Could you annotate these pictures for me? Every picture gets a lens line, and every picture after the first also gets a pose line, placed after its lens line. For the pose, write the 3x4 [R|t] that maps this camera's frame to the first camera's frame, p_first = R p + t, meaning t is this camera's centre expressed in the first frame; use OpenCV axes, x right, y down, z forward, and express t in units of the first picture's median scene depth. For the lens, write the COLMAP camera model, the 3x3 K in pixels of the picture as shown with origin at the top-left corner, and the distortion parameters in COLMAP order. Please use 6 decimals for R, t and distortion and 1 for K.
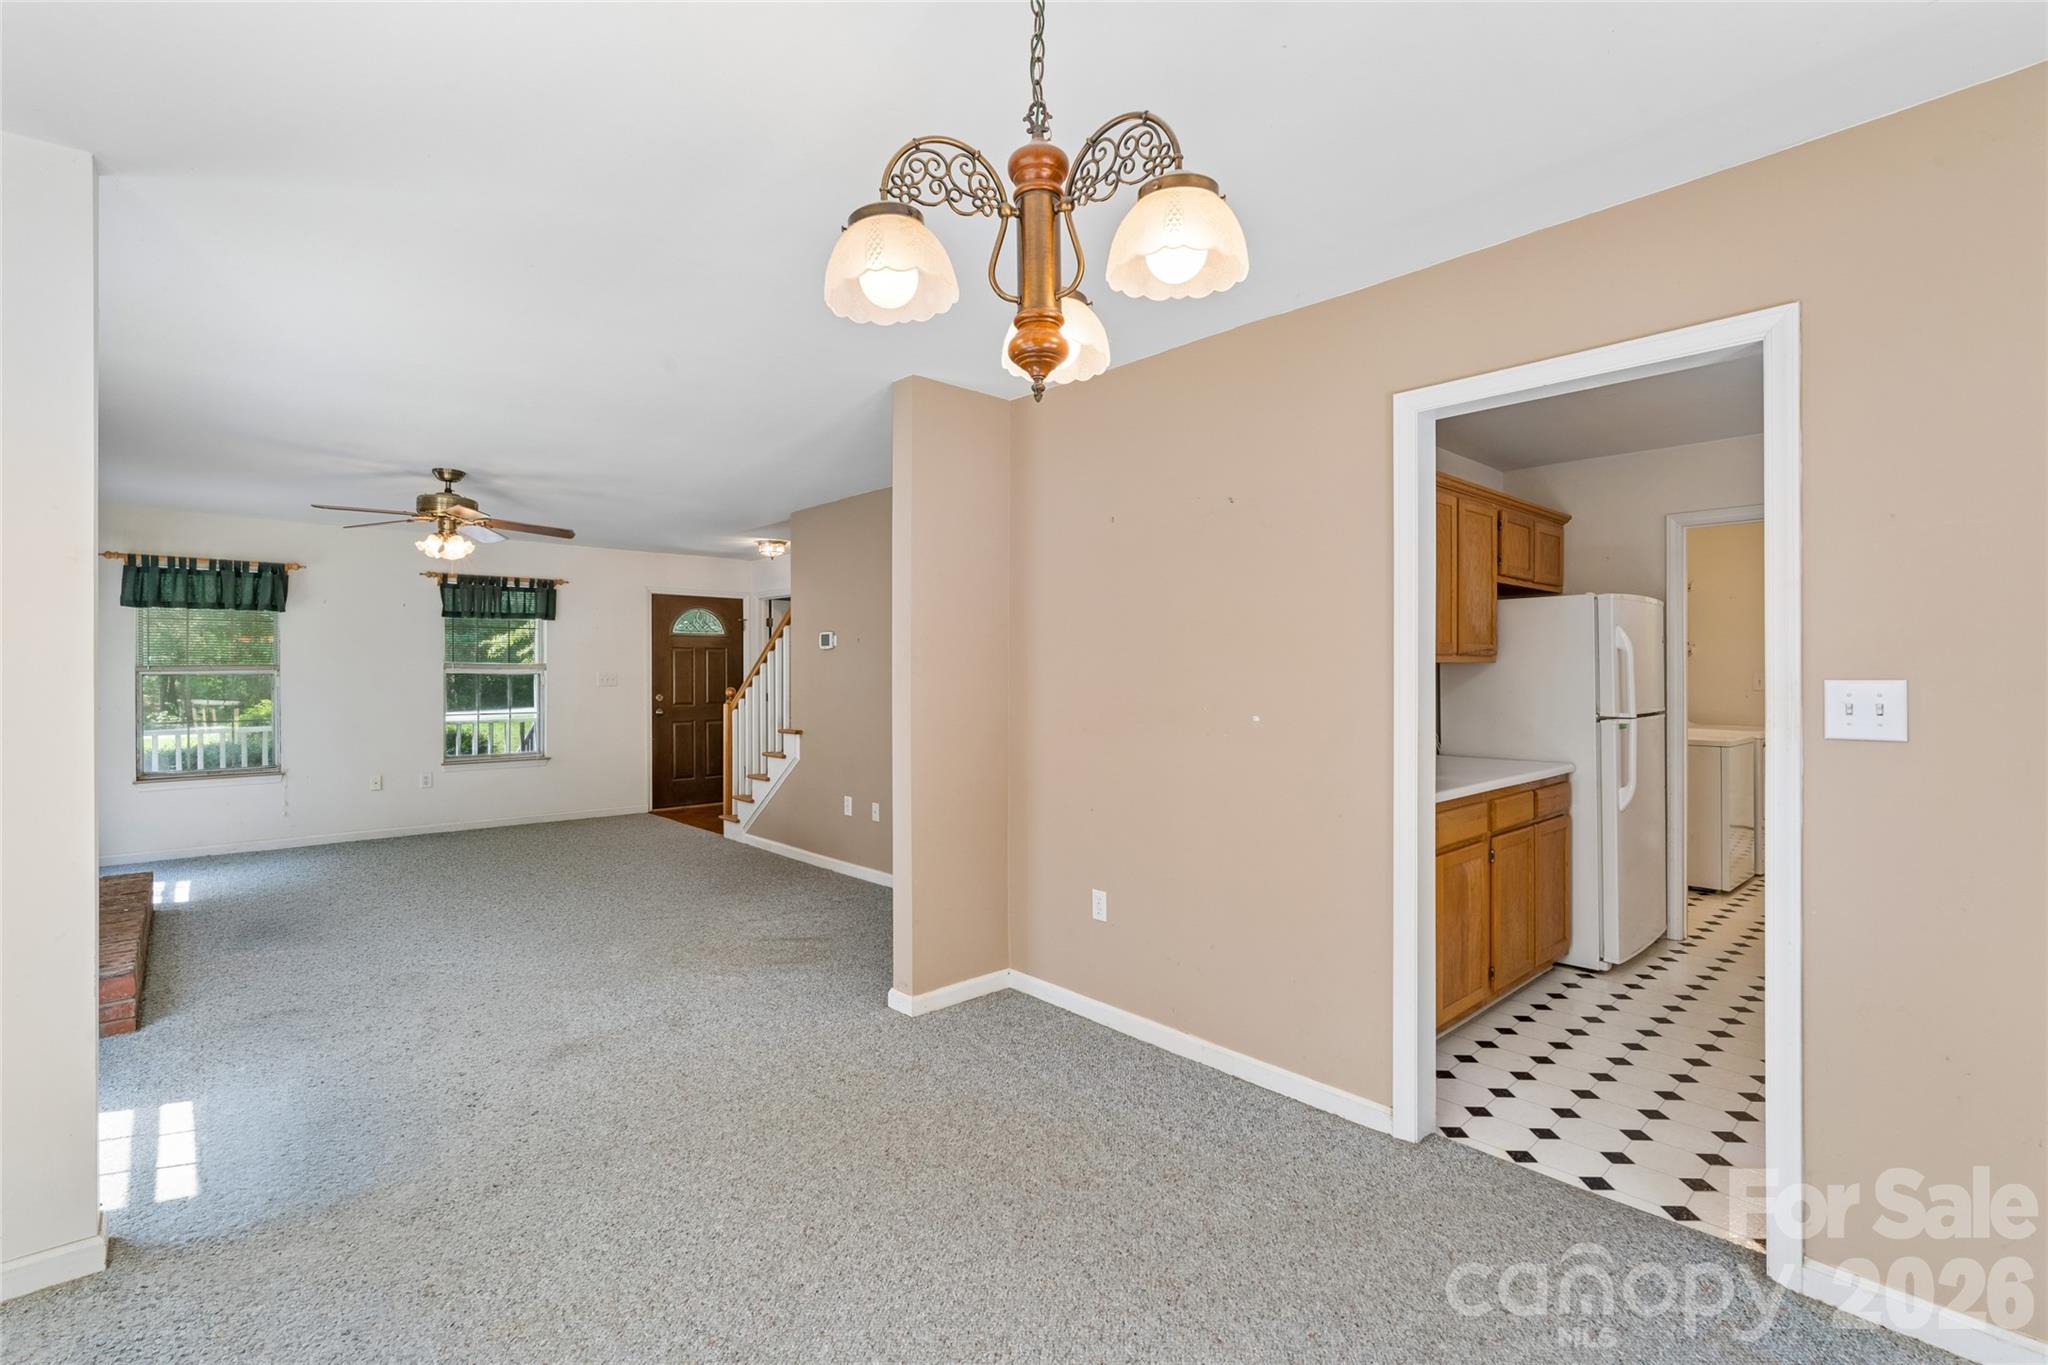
lens RADIAL K [[916.9, 0, 996.4], [0, 916.9, 645.6], [0, 0, 1]] dist [-0.002392, -0.000705]
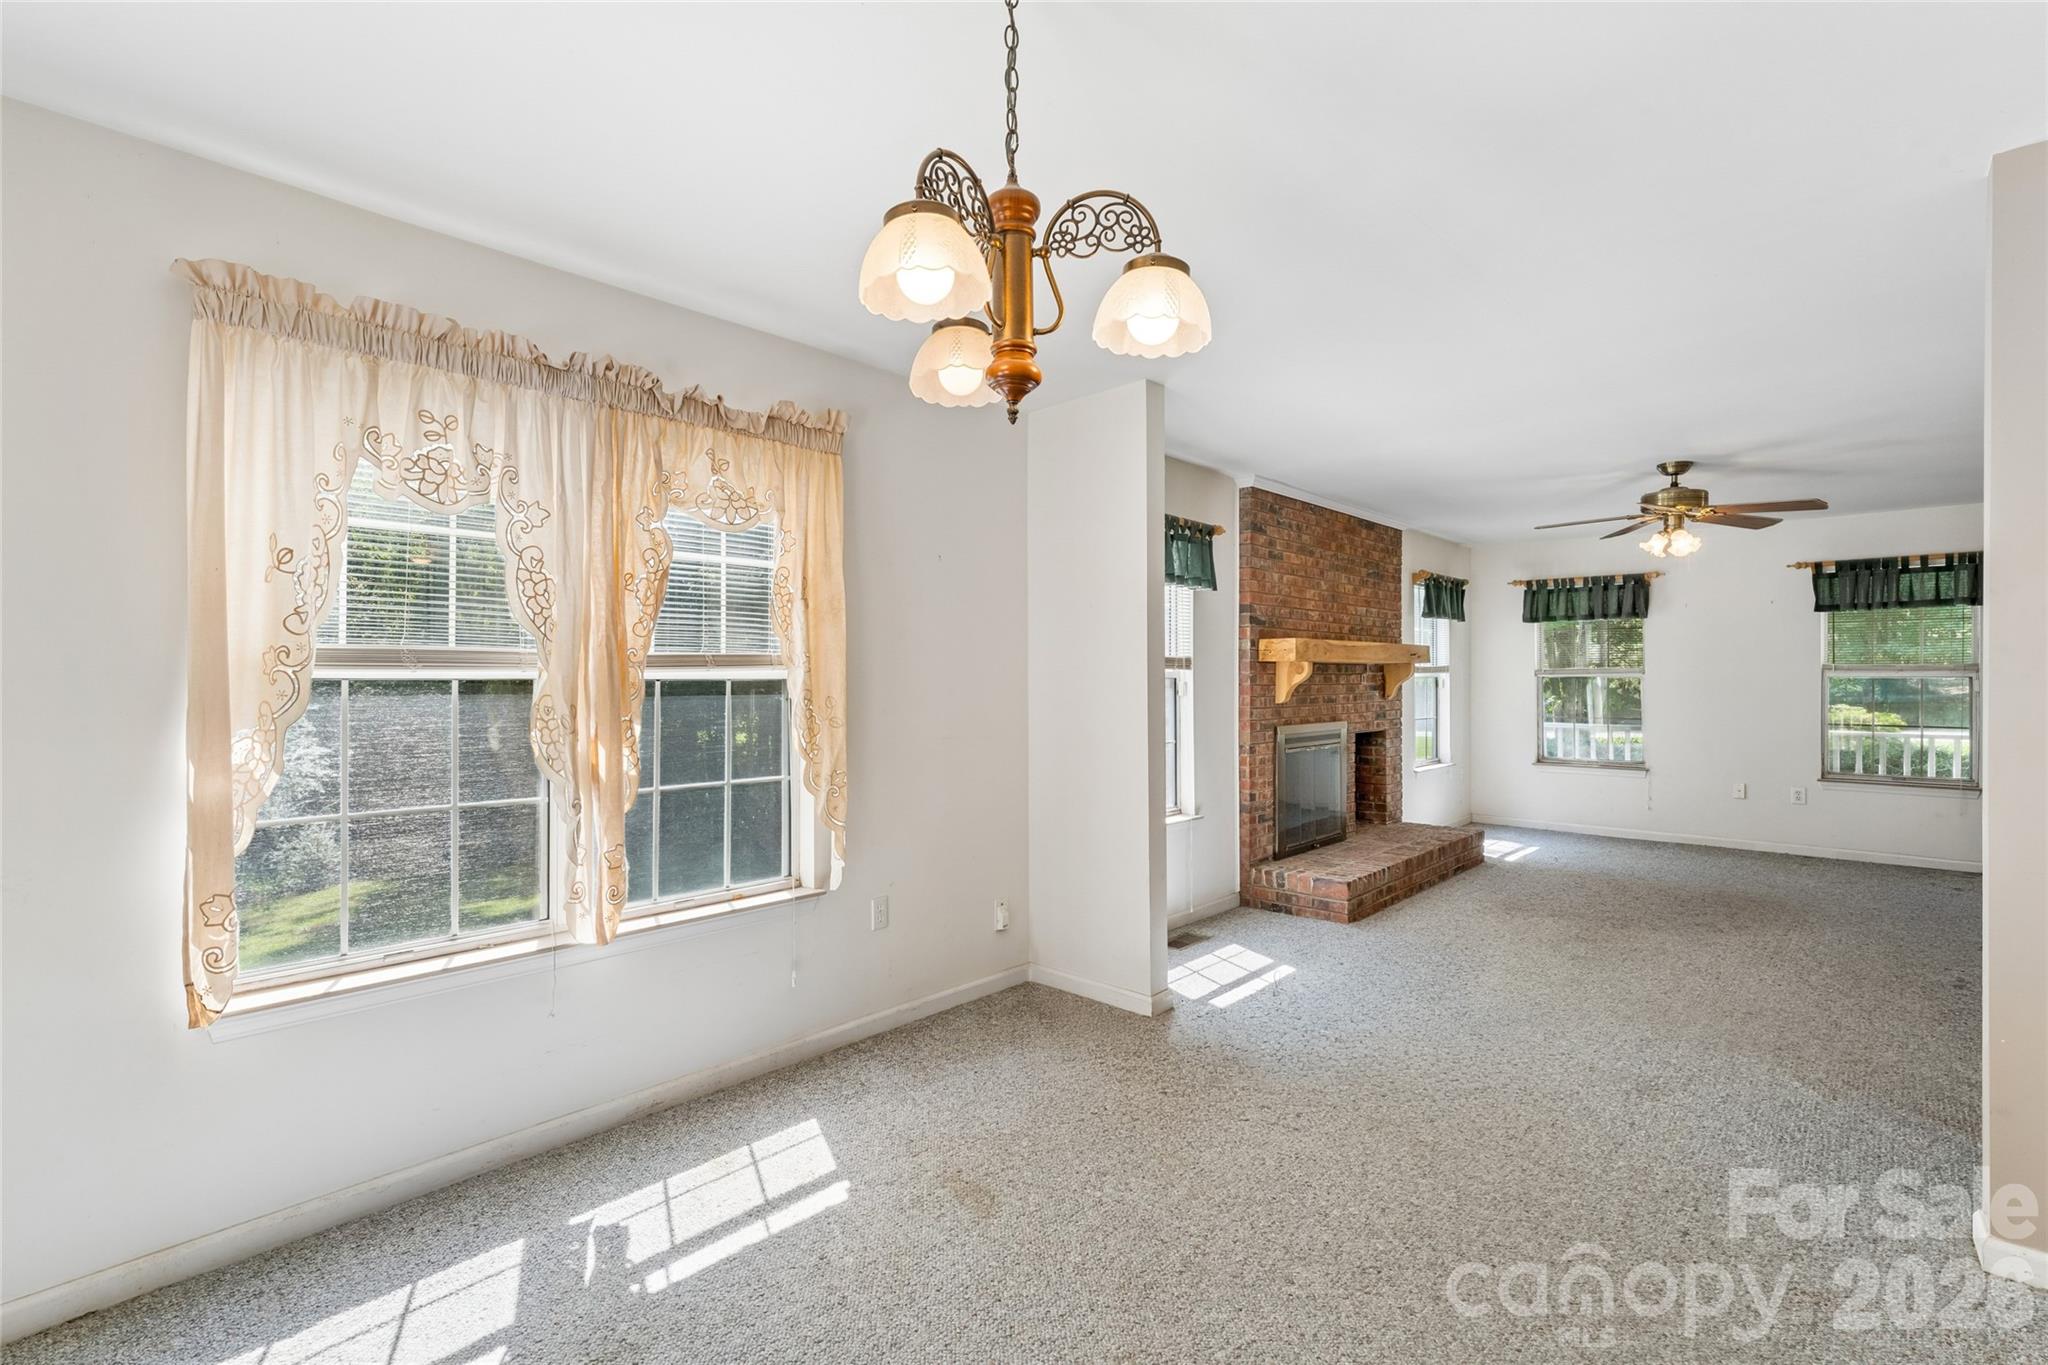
lens RADIAL K [[916.9, 0, 1028.2], [0, 916.9, 678.4], [0, 0, 1]] dist [-0.002392, -0.000705]
pose [[0.101021, 0.003798, -0.994877, 0.216430], [0.029704, 0.999535, 0.006832, 0.004455], [0.994441, -0.030242, 0.100862, 0.179061]]
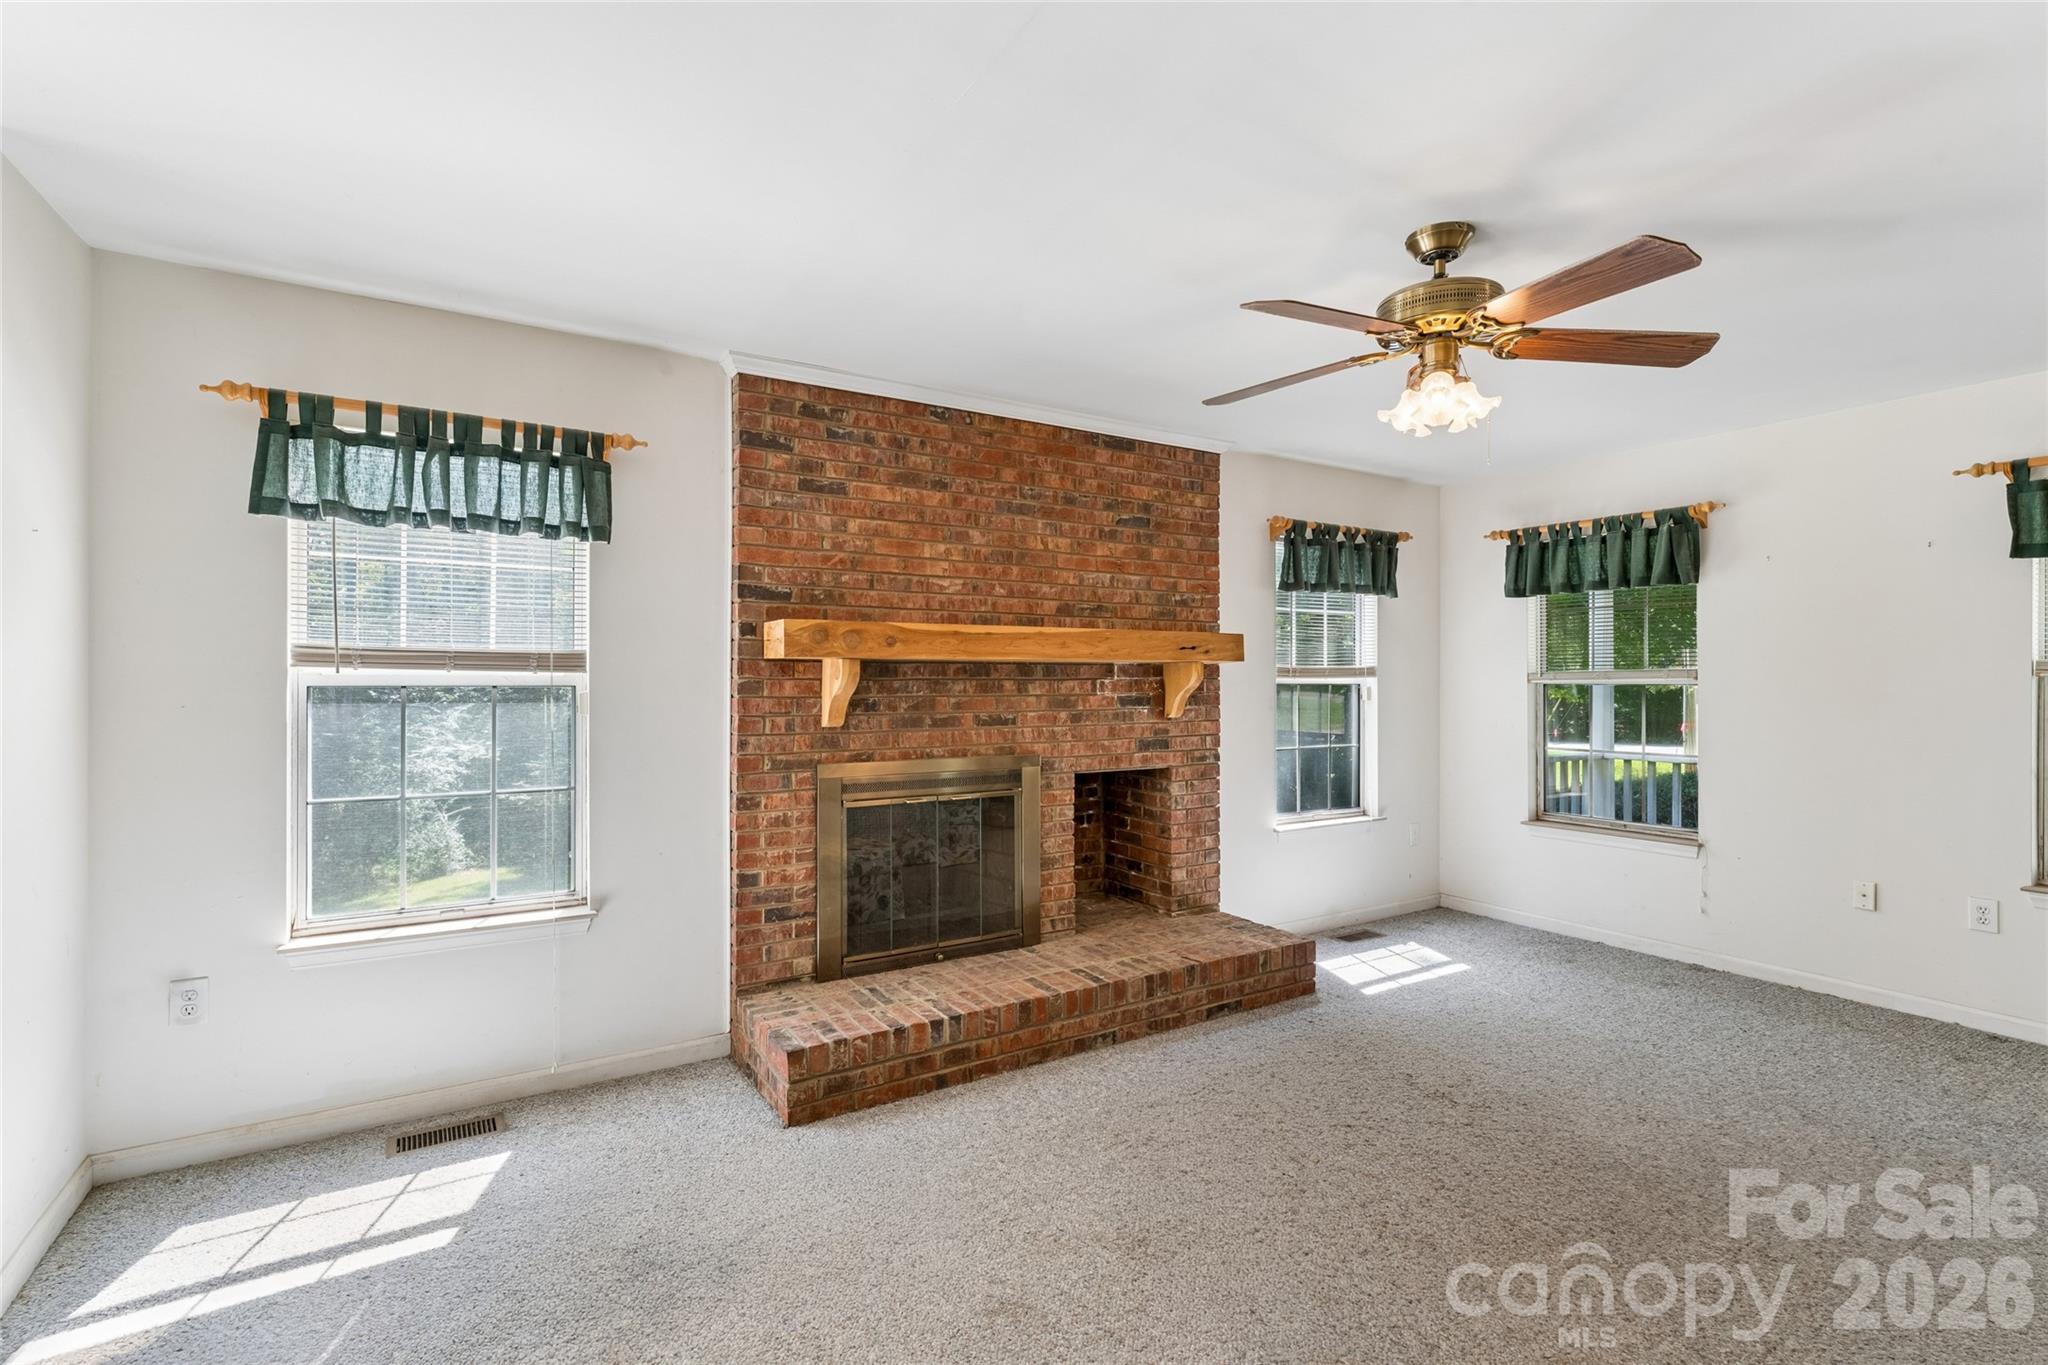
lens RADIAL K [[916.9, 0, 1024.2], [0, 916.9, 680.5], [0, 0, 1]] dist [-0.002392, -0.000705]
pose [[-0.166959, 0.001796, -0.985962, -0.095355], [0.027967, 0.999605, -0.002915, 0.018124], [0.985567, -0.028061, -0.166943, 0.673141]]
